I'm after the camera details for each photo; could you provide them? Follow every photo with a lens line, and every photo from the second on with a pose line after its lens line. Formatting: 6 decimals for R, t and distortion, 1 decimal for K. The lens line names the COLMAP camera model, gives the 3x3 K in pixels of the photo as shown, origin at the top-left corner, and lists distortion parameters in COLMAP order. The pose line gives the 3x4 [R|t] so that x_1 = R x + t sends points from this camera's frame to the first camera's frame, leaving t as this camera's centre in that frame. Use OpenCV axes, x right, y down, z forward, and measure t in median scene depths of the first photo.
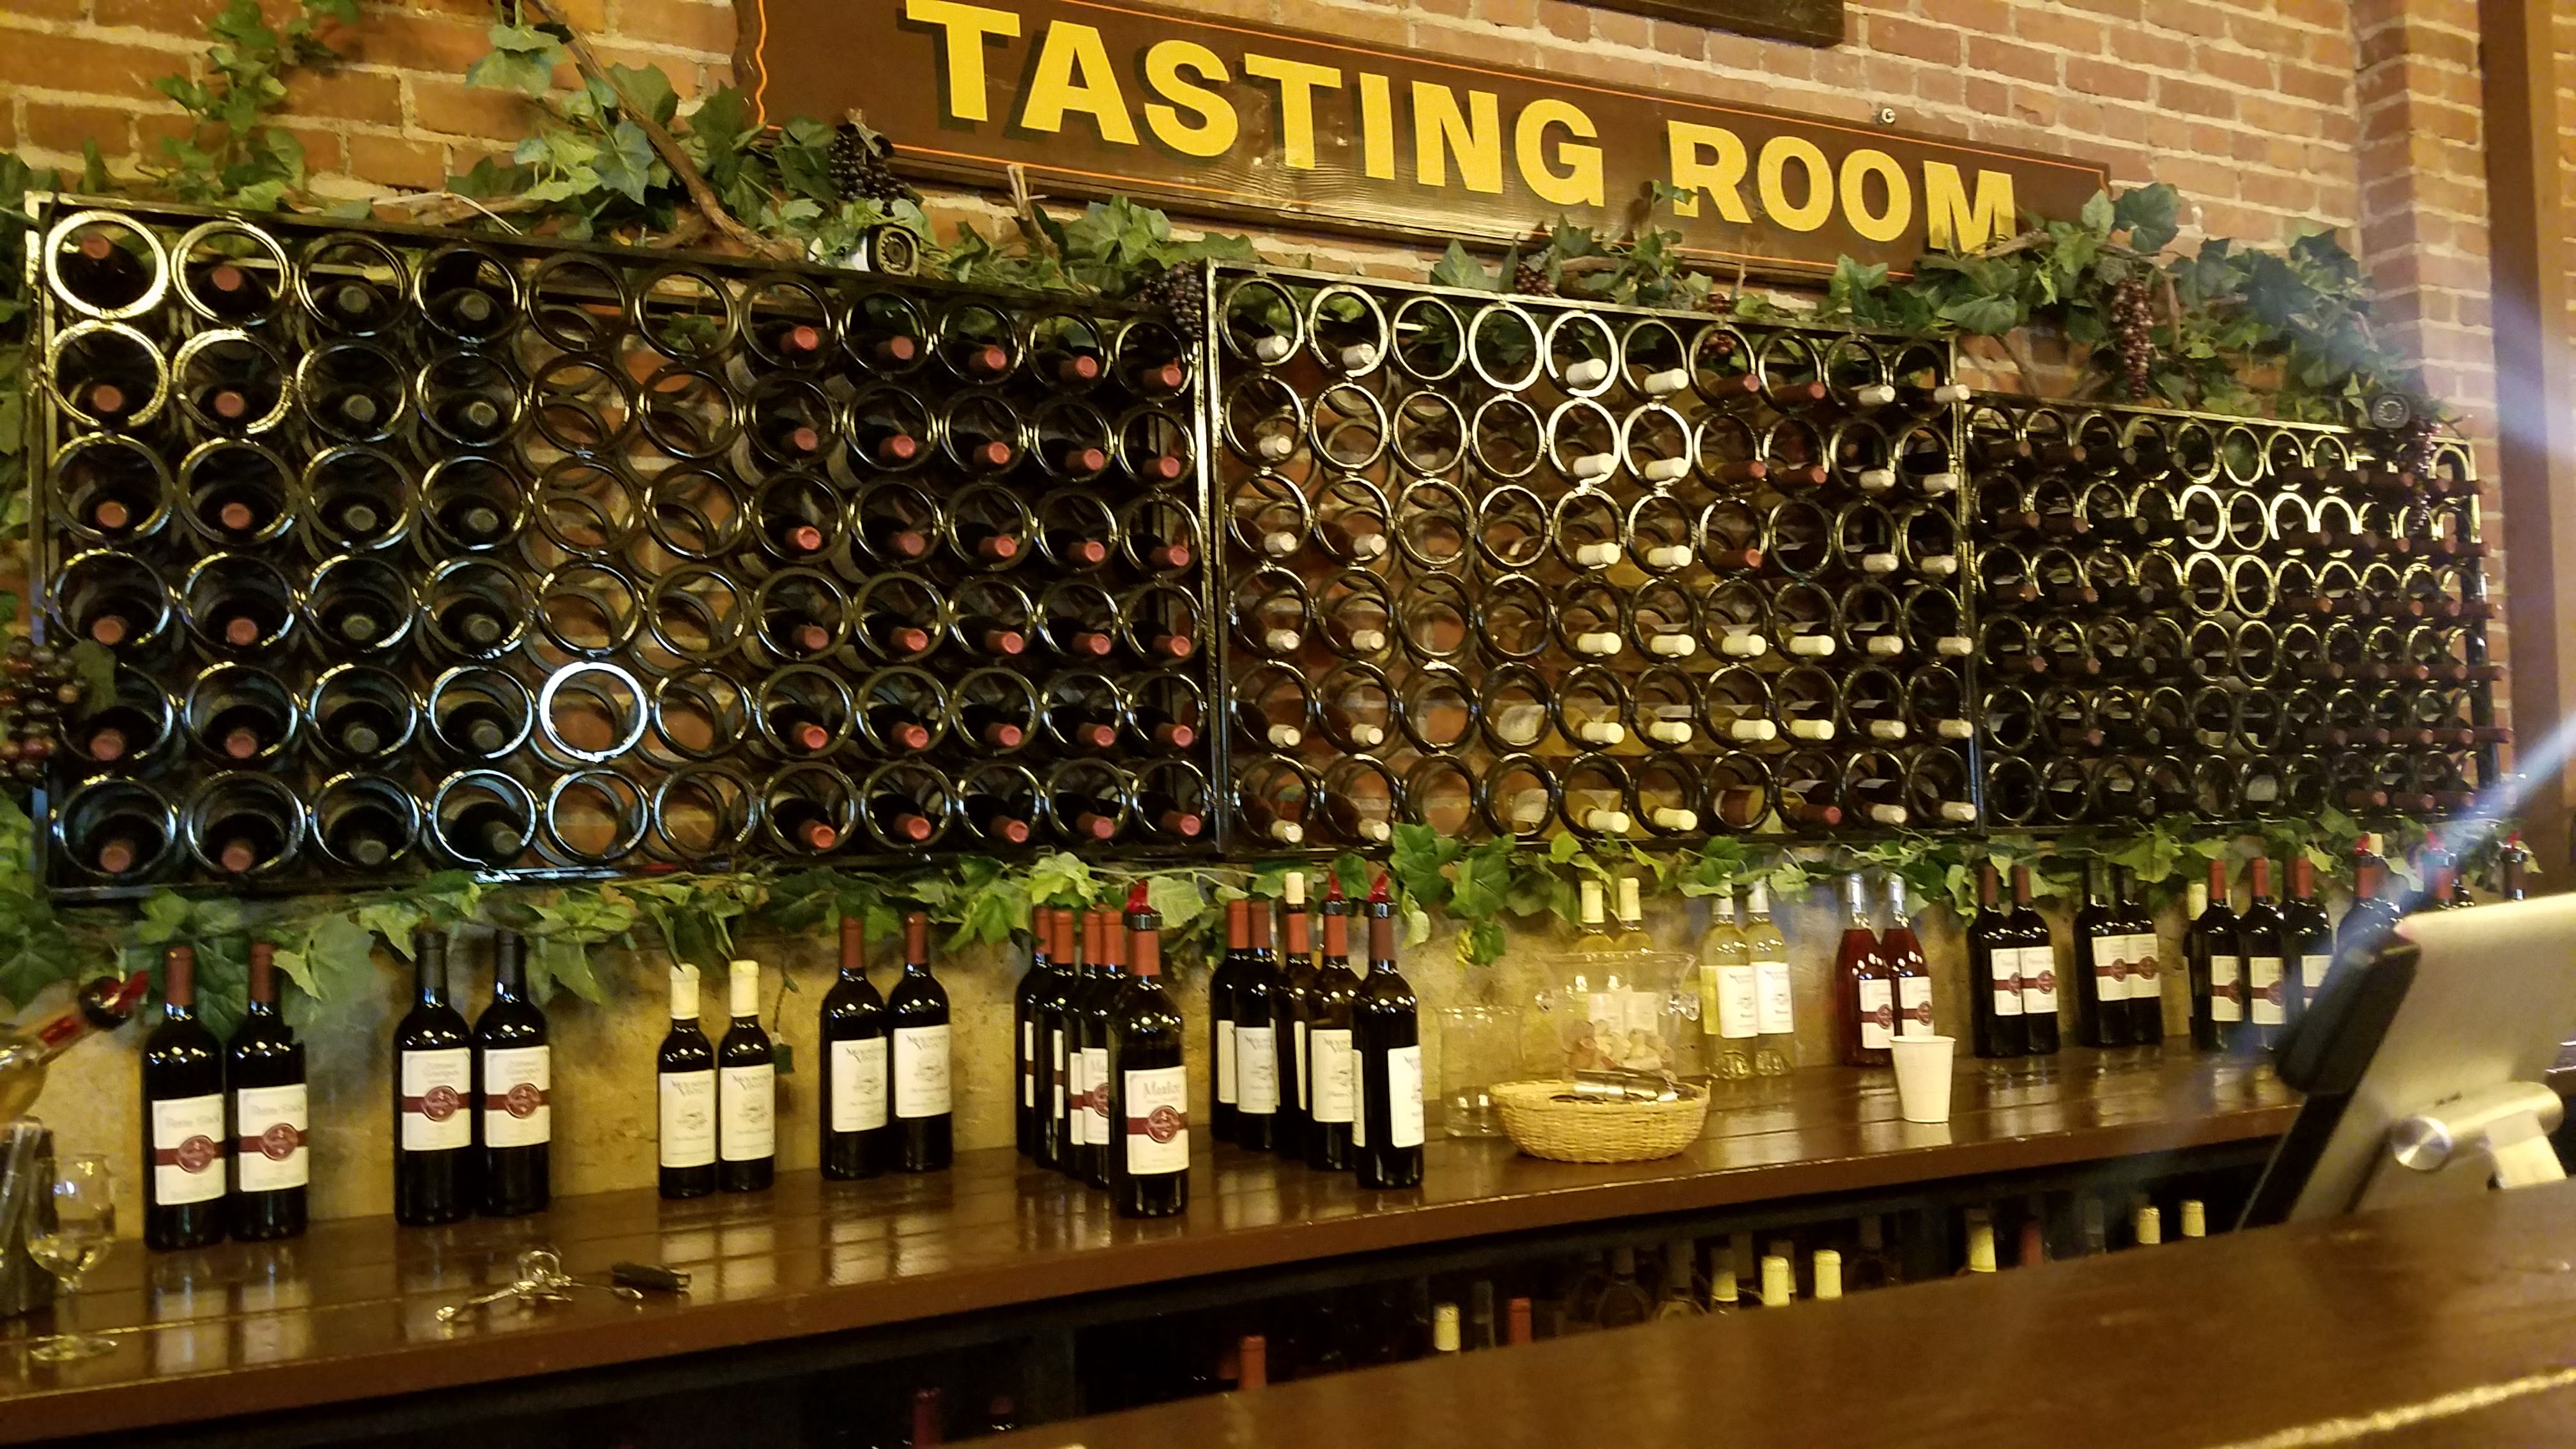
lens RADIAL K [[2013.0, 0, 1295.0], [0, 2013.0, 823.6], [0, 0, 1]] dist [0.121305, -0.200012]
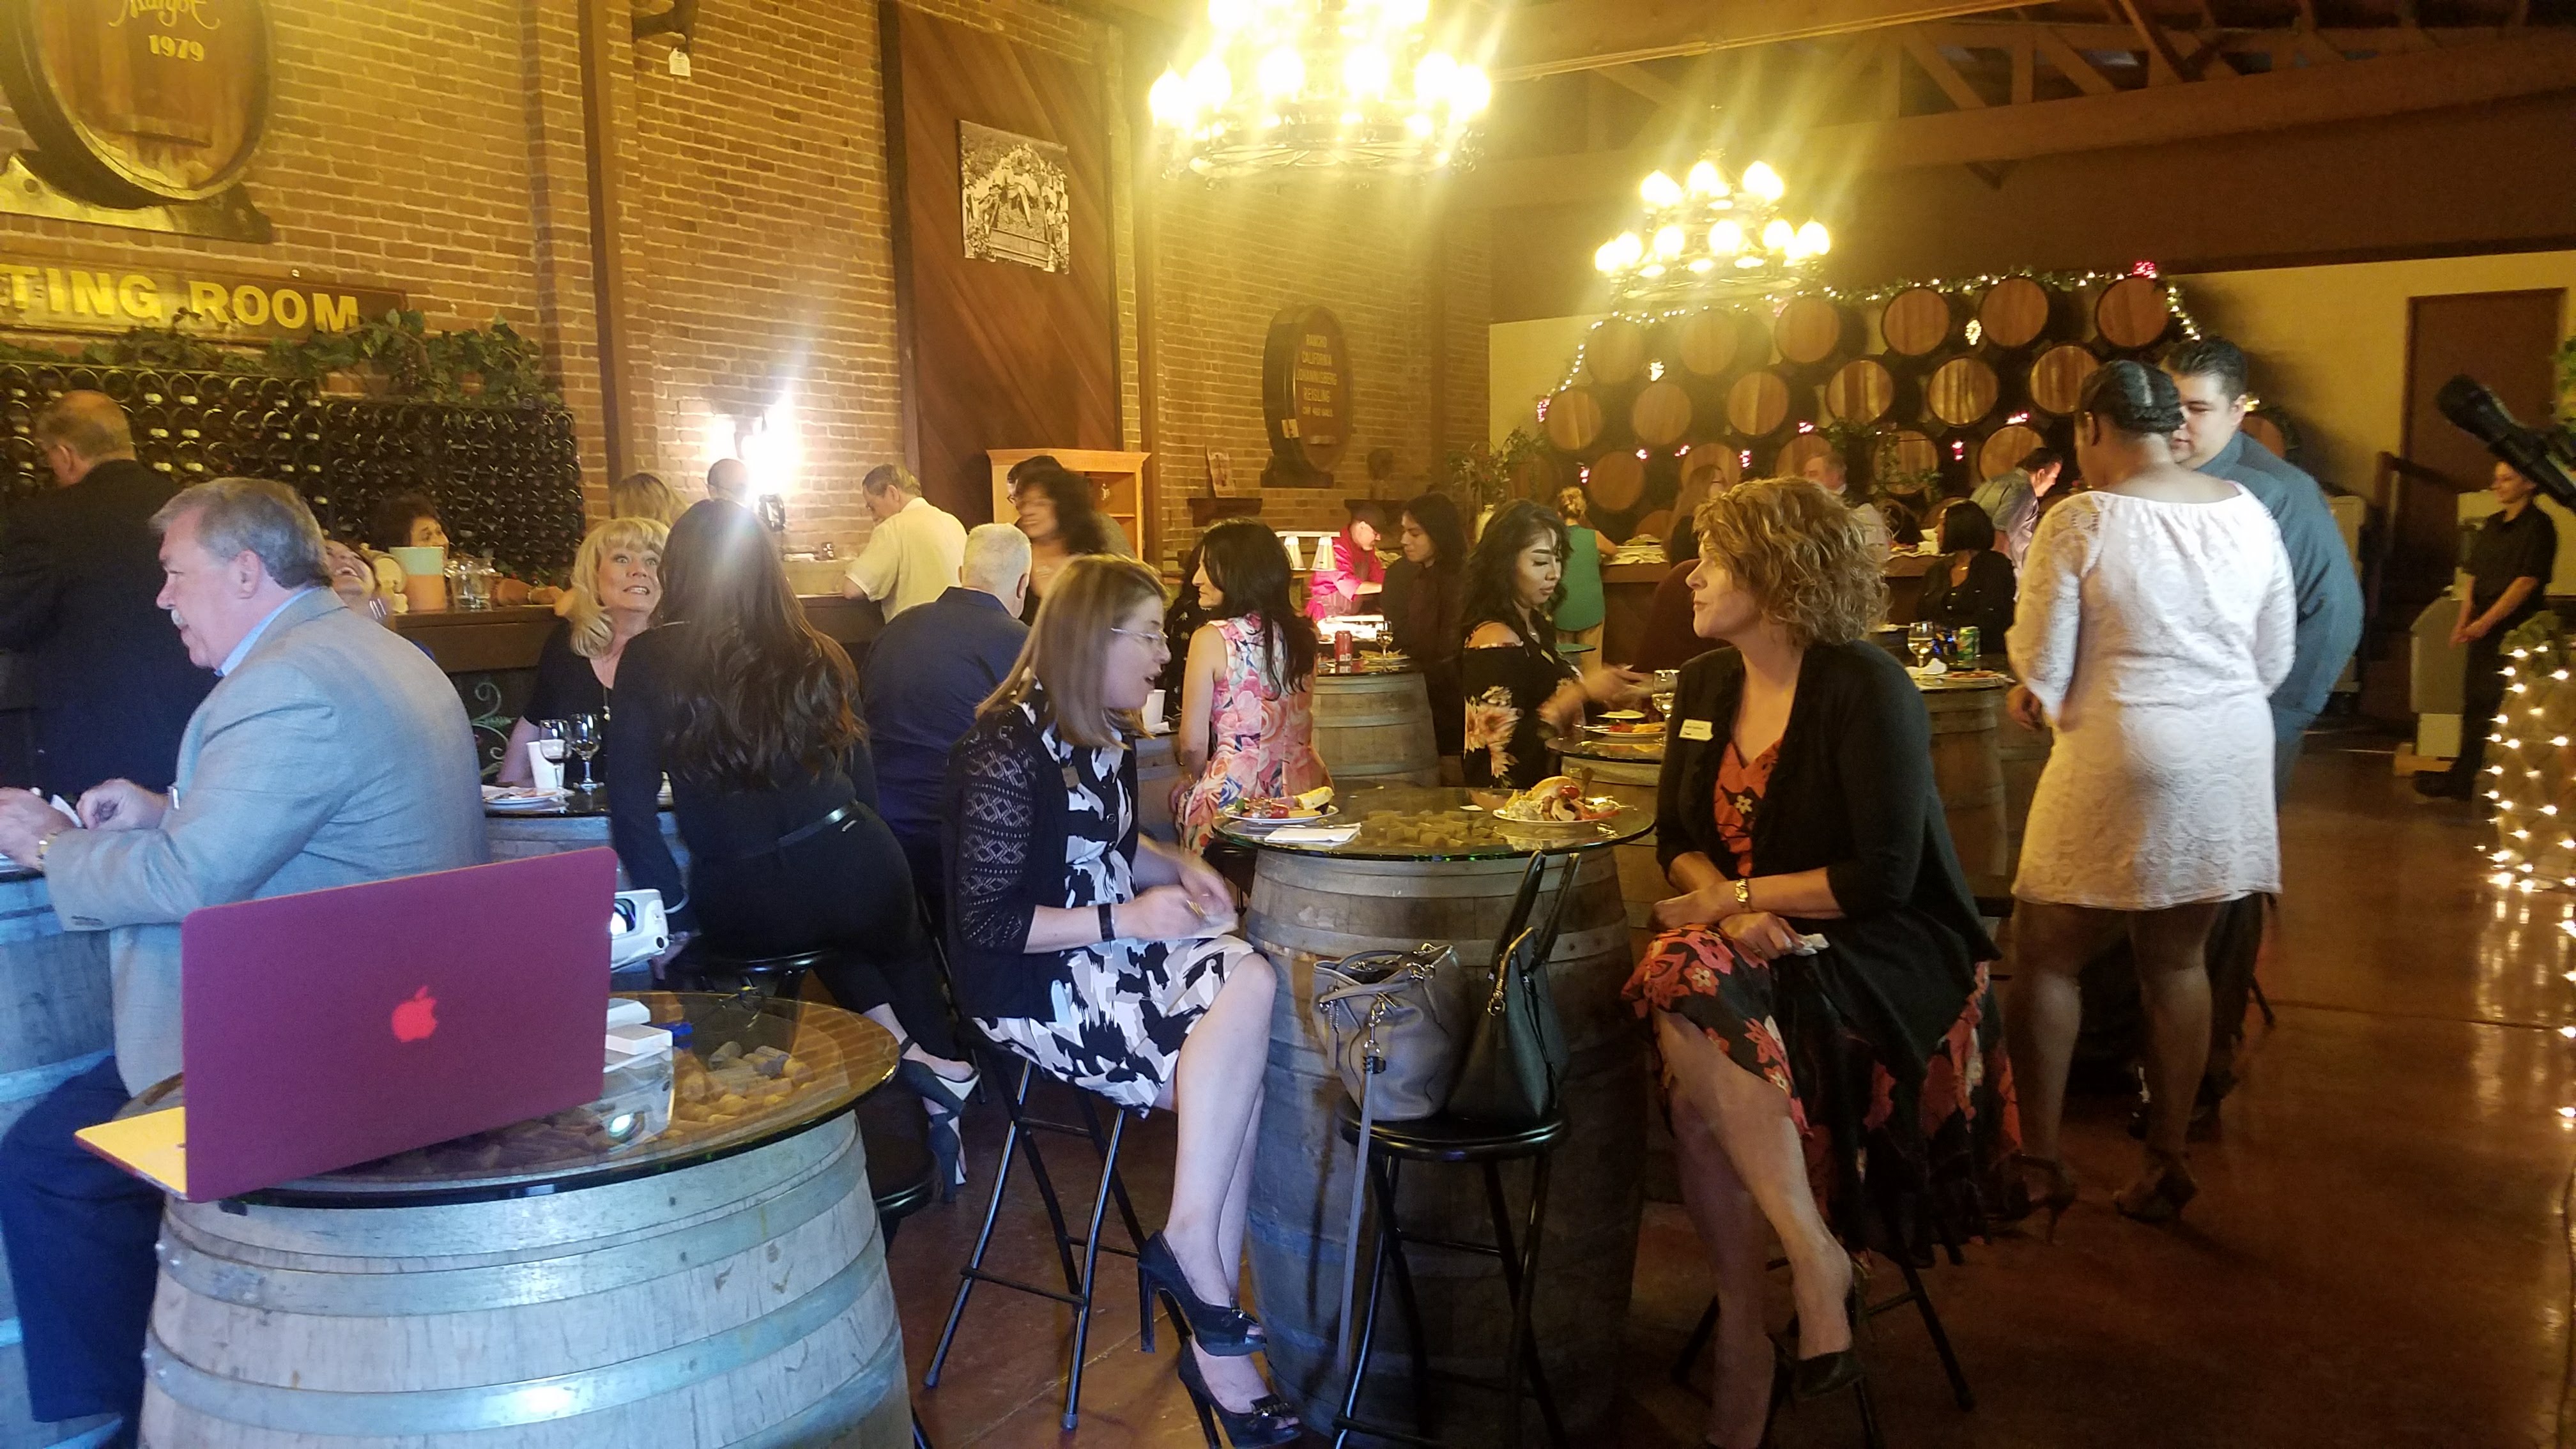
lens RADIAL K [[1957.1, 0, 1242.3], [0, 1957.1, 840.6], [0, 0, 1]] dist [0.204018, -0.421667]
pose [[0.850733, -0.066046, 0.521433, -0.041776], [-0.013644, 0.988964, 0.147526, -0.048763], [-0.525422, -0.132619, 0.840443, -1.798035]]
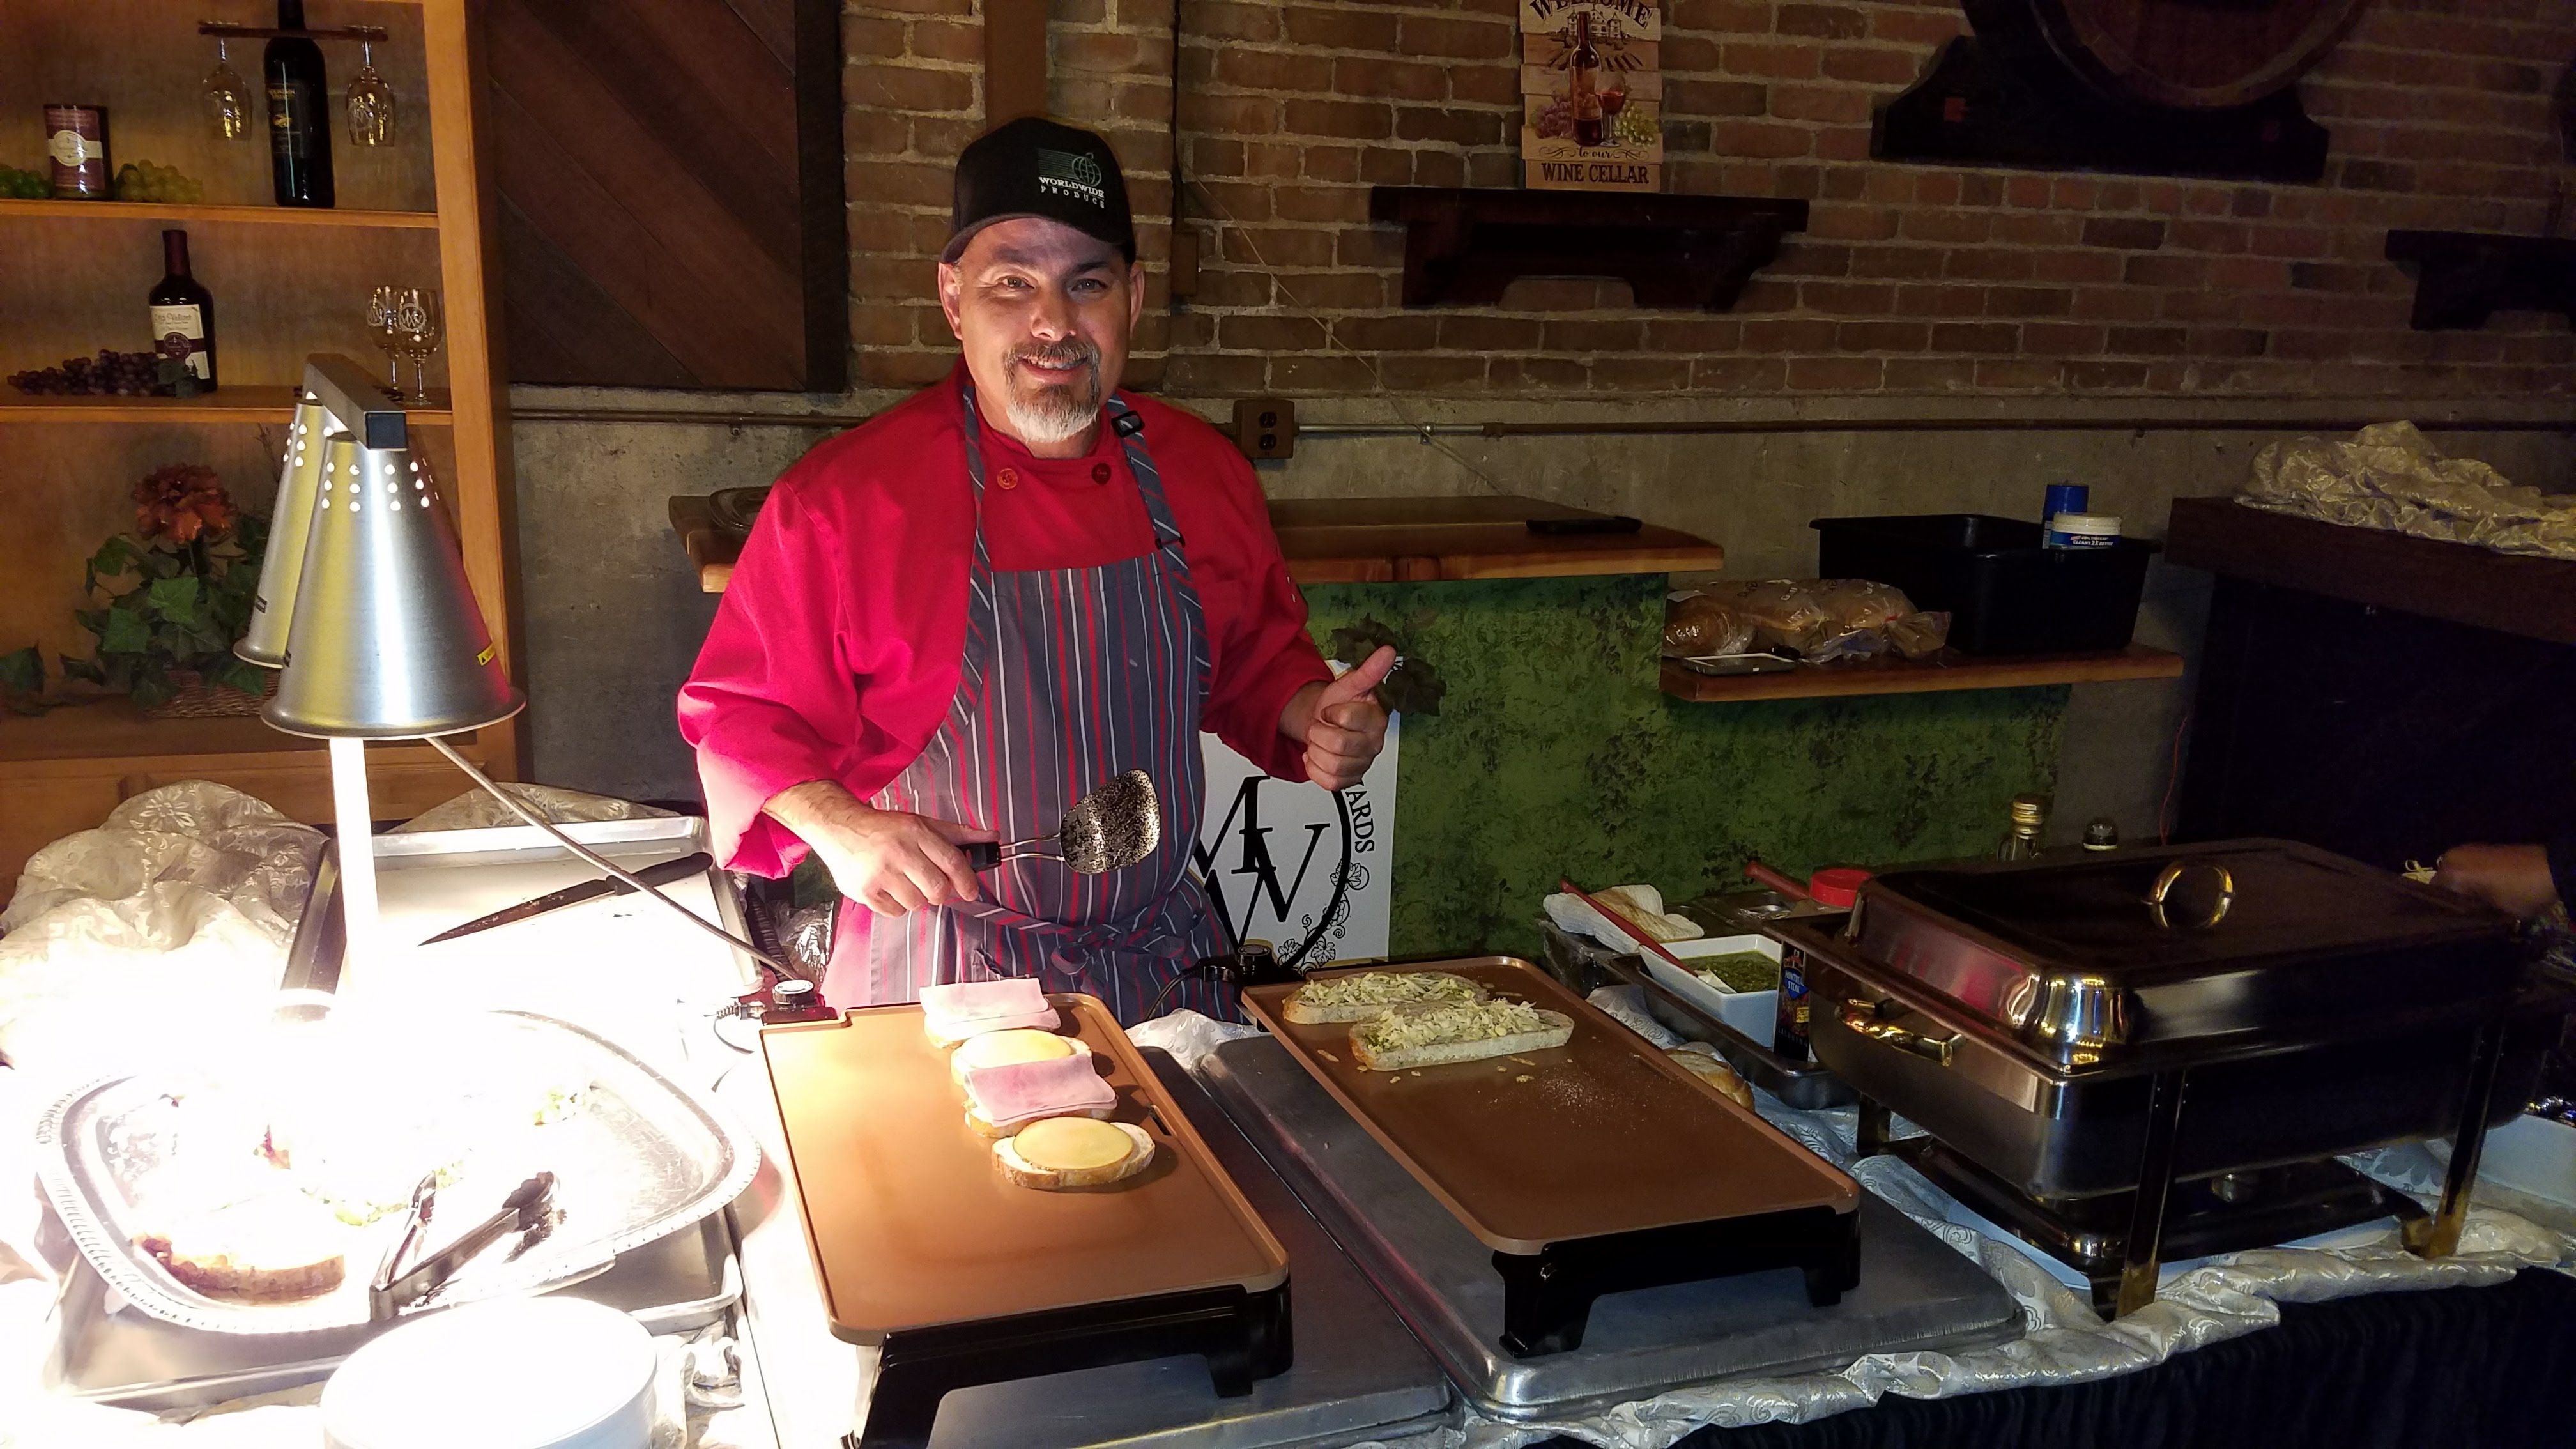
lens RADIAL K [[2013.0, 0, 1295.0], [0, 2013.0, 823.6], [0, 0, 1]] dist [0.121305, -0.200012]
pose [[0.990685, 0.091848, -0.100535, 2.269385], [-0.060869, 0.959108, 0.276417, -0.123746], [0.121813, -0.267723, 0.955765, 0.835658]]
